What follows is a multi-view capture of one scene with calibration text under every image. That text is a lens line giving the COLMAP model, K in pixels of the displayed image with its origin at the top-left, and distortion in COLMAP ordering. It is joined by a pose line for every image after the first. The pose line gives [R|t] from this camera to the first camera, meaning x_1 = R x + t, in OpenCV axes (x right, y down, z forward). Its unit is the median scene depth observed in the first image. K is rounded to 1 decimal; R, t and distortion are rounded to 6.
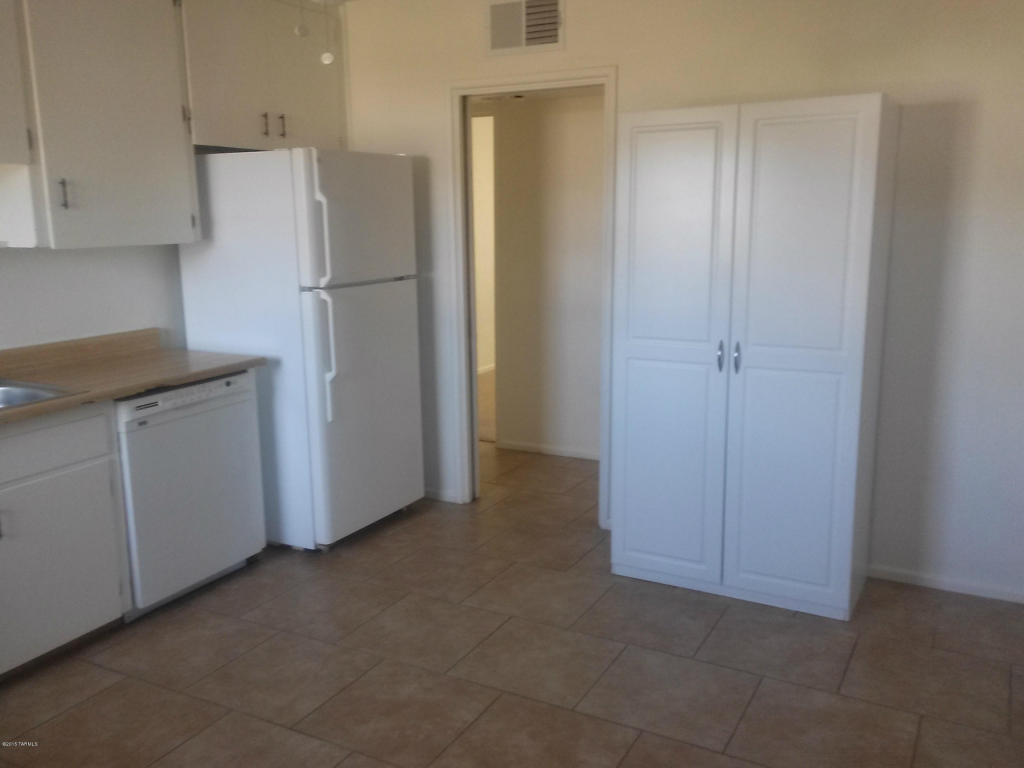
lens RADIAL K [[895.9, 0, 518.9], [0, 895.9, 380.6], [0, 0, 1]] dist [0.055507, -0.016092]
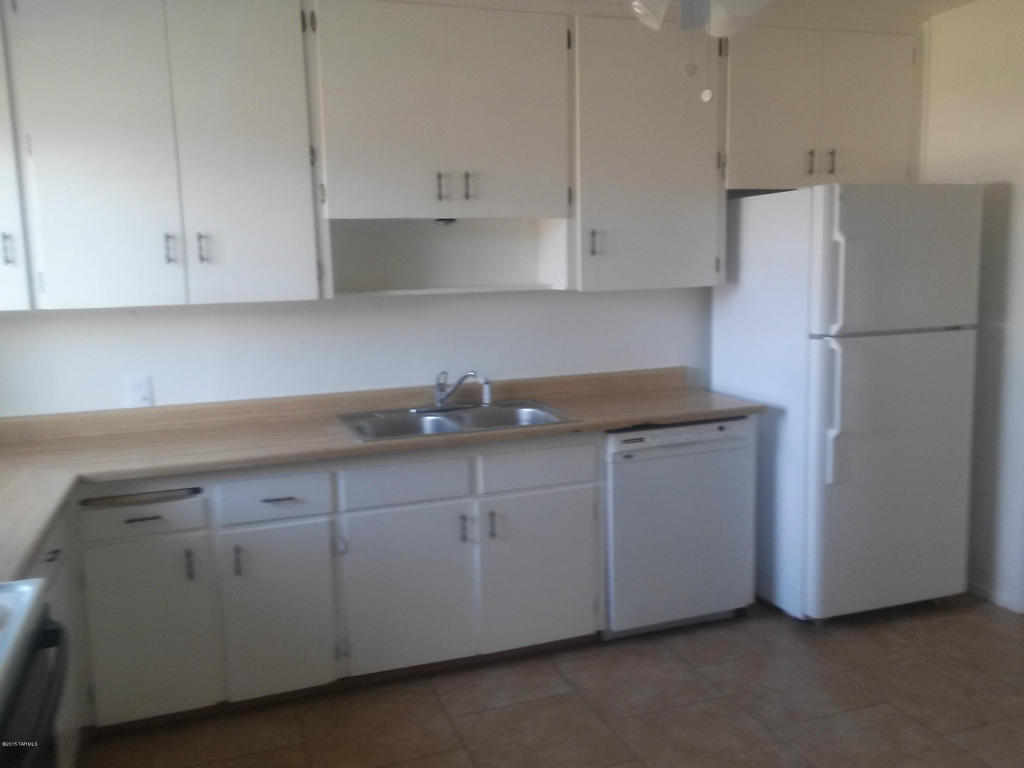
lens RADIAL K [[895.9, 0, 518.9], [0, 895.9, 380.6], [0, 0, 1]] dist [0.055507, -0.016092]
pose [[0.742539, 0.083210, -0.664614, 0.159531], [-0.109159, 0.994021, 0.002494, -0.026454], [0.660848, 0.070697, 0.747183, 0.113658]]
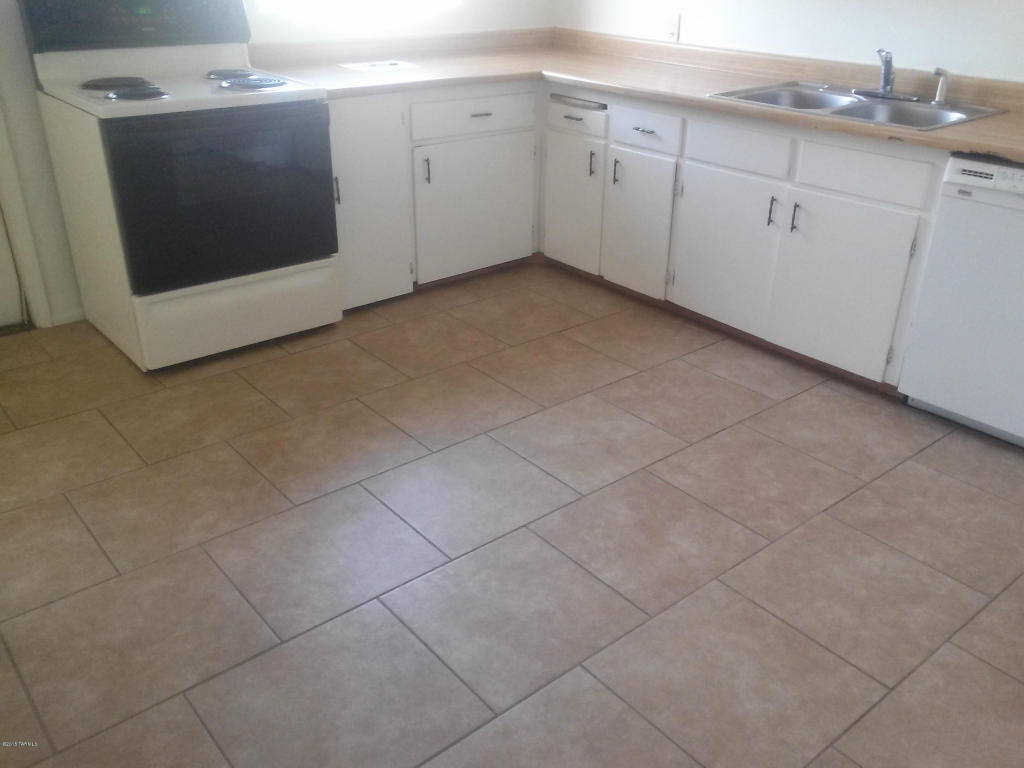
lens RADIAL K [[895.9, 0, 518.9], [0, 895.9, 380.6], [0, 0, 1]] dist [0.055507, -0.016092]
pose [[-0.372579, 0.419197, -0.827924, 0.437587], [-0.186398, 0.840172, 0.509280, -0.137973], [0.909088, 0.344070, -0.234893, 0.793238]]
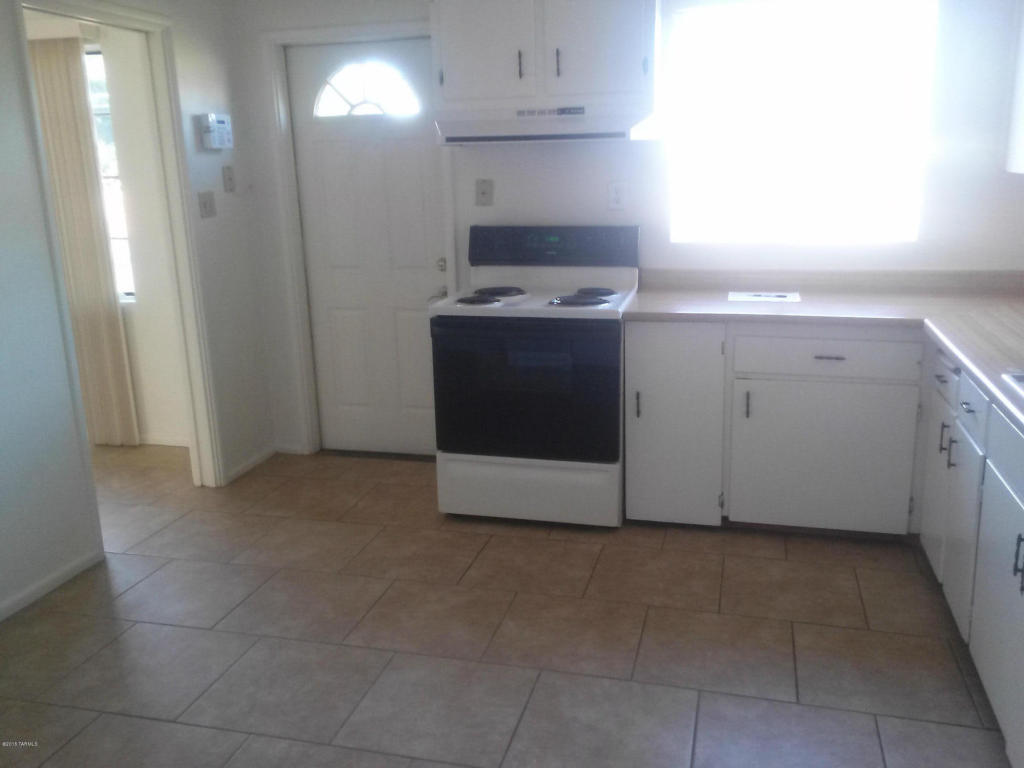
lens RADIAL K [[895.9, 0, 518.9], [0, 895.9, 380.6], [0, 0, 1]] dist [0.055507, -0.016092]
pose [[-0.972697, 0.090656, -0.213641, -0.033338], [-0.006960, 0.908741, 0.417302, -0.218723], [0.231975, 0.407395, -0.883299, 1.153668]]
